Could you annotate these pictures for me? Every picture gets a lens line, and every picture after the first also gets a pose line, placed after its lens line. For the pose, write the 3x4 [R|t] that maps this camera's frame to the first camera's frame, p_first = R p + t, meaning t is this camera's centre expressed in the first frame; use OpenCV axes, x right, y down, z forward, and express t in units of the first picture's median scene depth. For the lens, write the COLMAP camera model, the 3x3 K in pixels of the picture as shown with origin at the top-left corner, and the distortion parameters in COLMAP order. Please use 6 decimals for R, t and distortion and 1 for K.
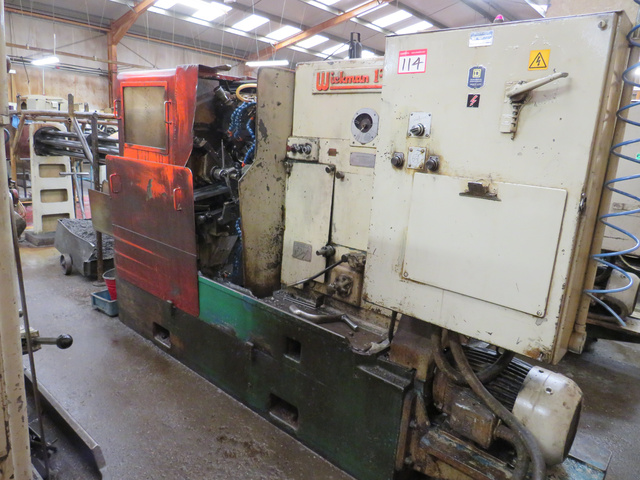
lens RADIAL K [[447.2, 0, 323.4], [0, 447.2, 244.5], [0, 0, 1]] dist [-0.012088, -0.004252]
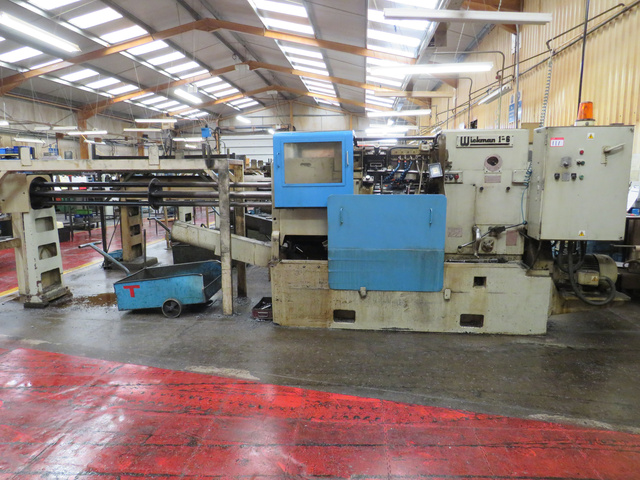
lens RADIAL K [[447.2, 0, 320.9], [0, 447.2, 236.6], [0, 0, 1]] dist [-0.012088, -0.004252]
pose [[0.812647, -0.145658, 0.564259, -1.655266], [0.187711, 0.982080, -0.016828, -0.045107], [-0.551697, 0.119593, 0.825426, -0.195389]]
